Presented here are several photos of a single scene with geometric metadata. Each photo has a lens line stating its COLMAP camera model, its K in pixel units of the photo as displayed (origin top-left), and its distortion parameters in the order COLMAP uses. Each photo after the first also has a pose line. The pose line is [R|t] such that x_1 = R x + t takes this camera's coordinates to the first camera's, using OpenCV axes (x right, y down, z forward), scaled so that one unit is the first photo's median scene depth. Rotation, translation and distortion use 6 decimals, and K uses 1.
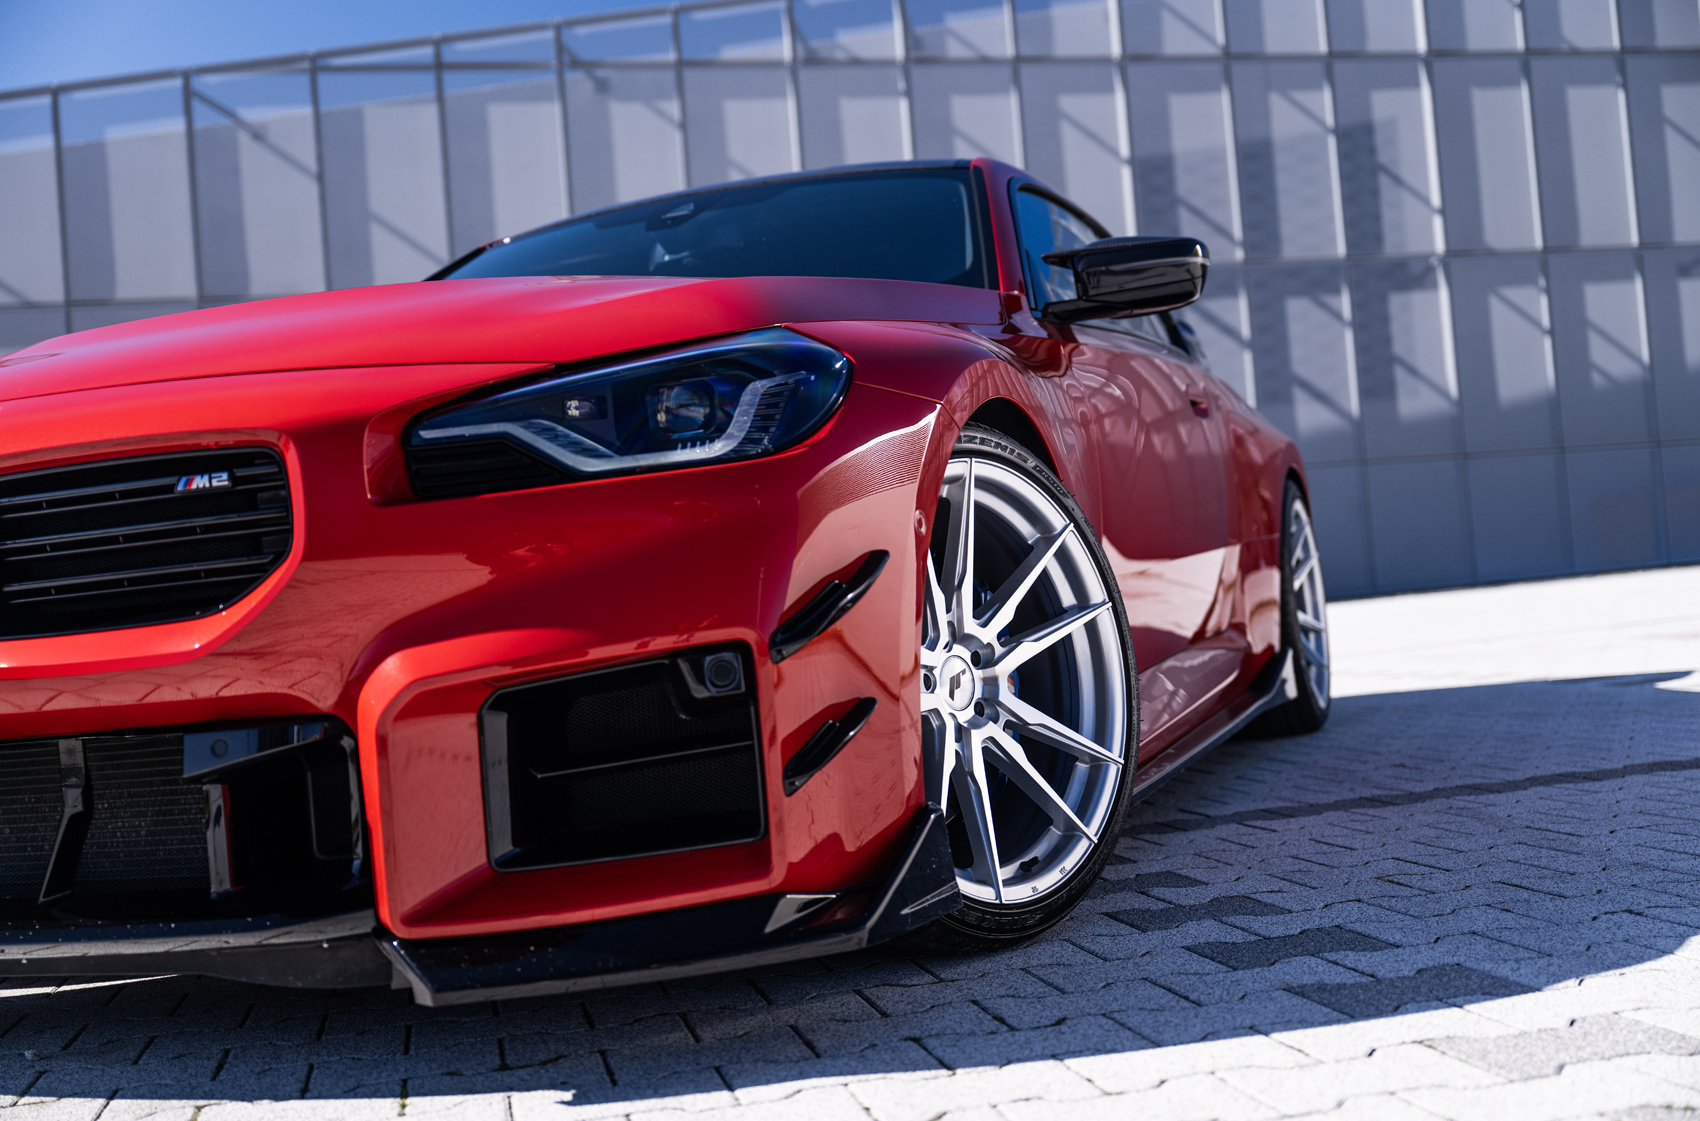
lens RADIAL K [[2041.9, 0, 834.5], [0, 2041.9, 528.3], [0, 0, 1]] dist [0.003597, 0.000000]
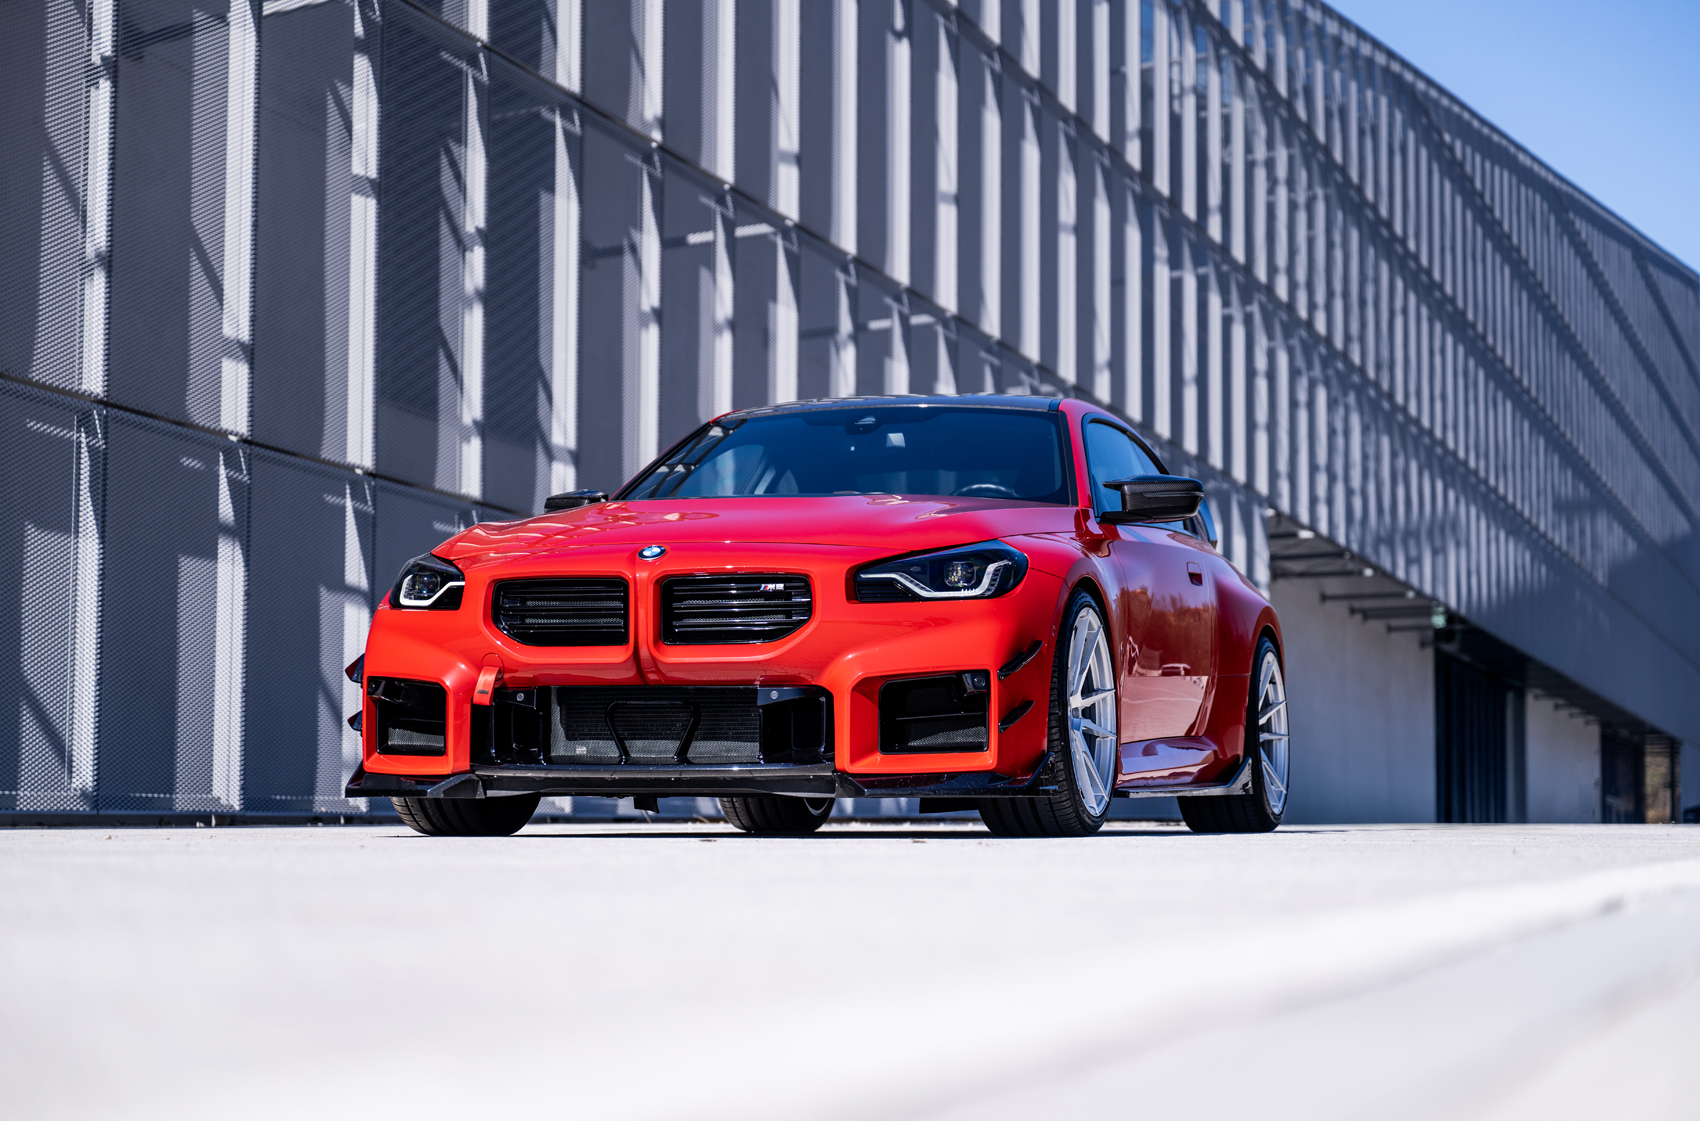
lens RADIAL K [[3272.2, 0, 854.6], [0, 3272.2, 561.3], [0, 0, 1]] dist [0.022474, 0.000000]
pose [[0.994254, 0.092146, 0.054479, -0.342772], [-0.090106, 0.995176, -0.038798, 0.072152], [-0.057791, 0.033666, 0.997761, -2.350963]]
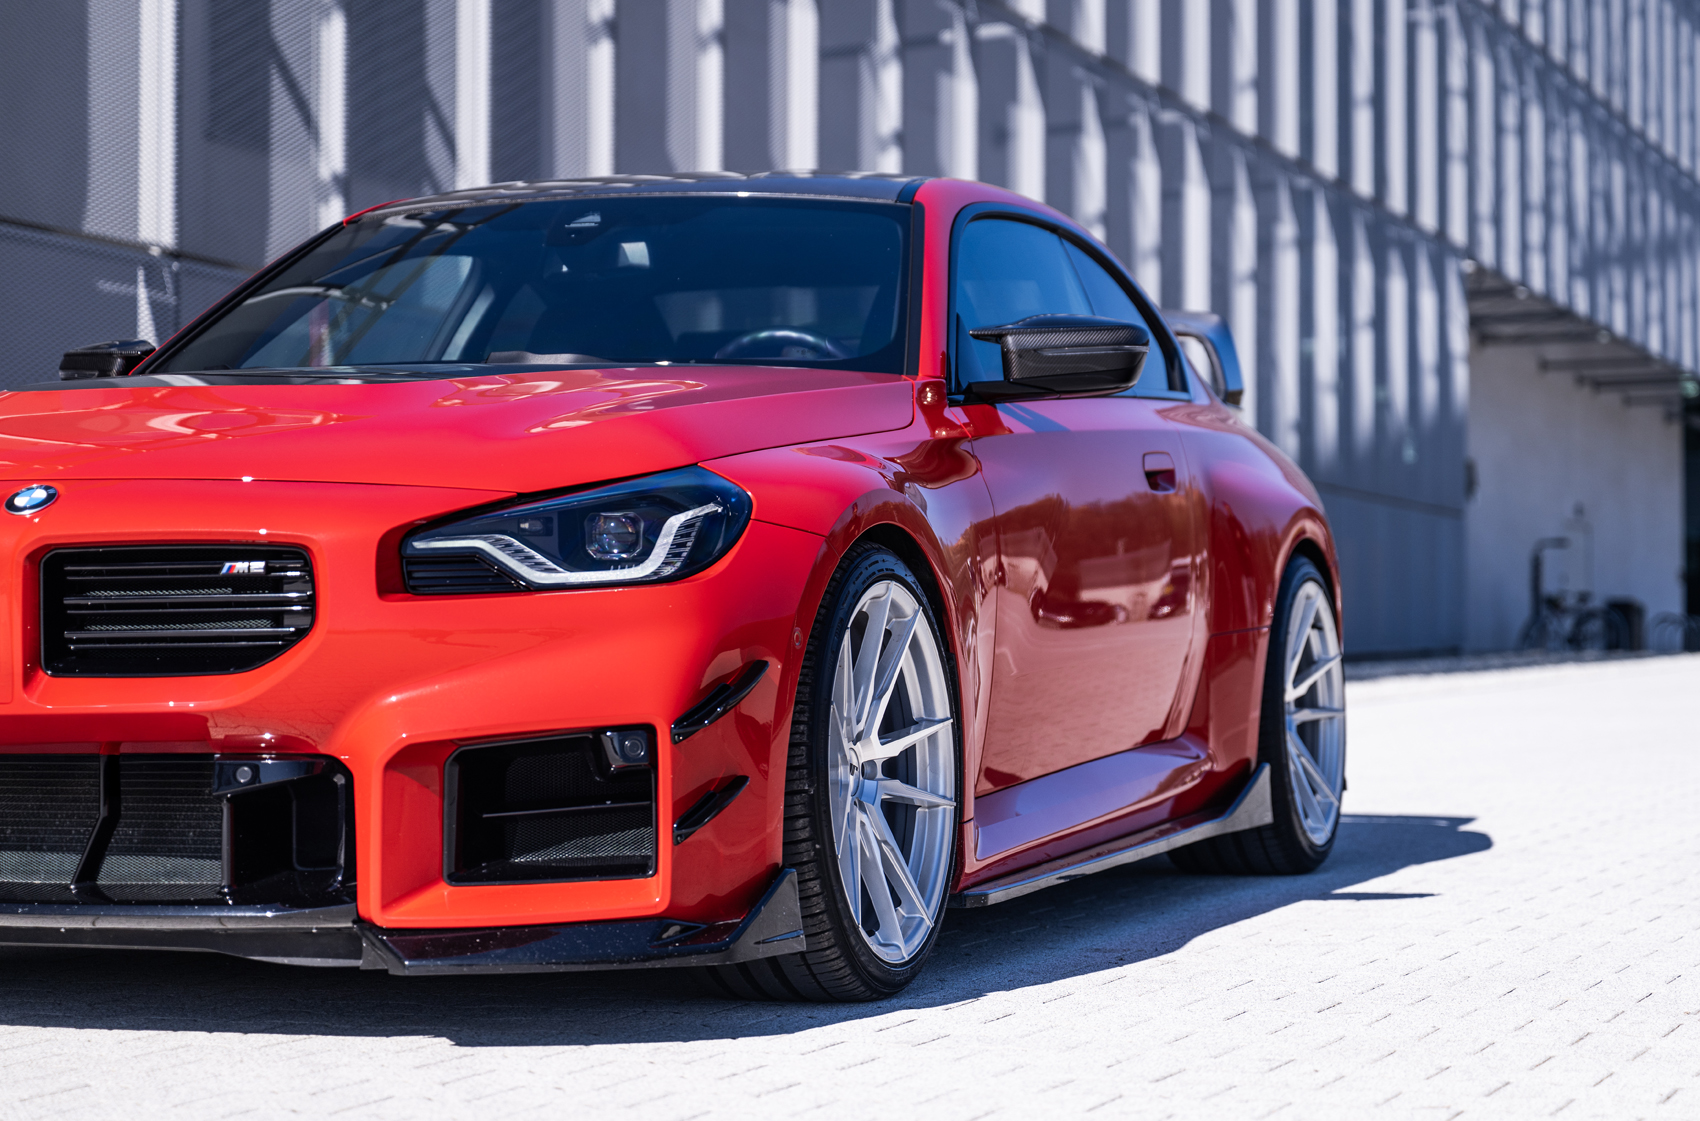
lens RADIAL K [[3998.9, 0, 911.0], [0, 3998.9, 449.7], [0, 0, 1]] dist [0.017945, 0.000000]
pose [[0.995554, 0.084020, 0.042571, -0.001983], [-0.083830, 0.996461, -0.006222, -0.093821], [-0.042943, 0.002626, 0.999074, -1.239437]]
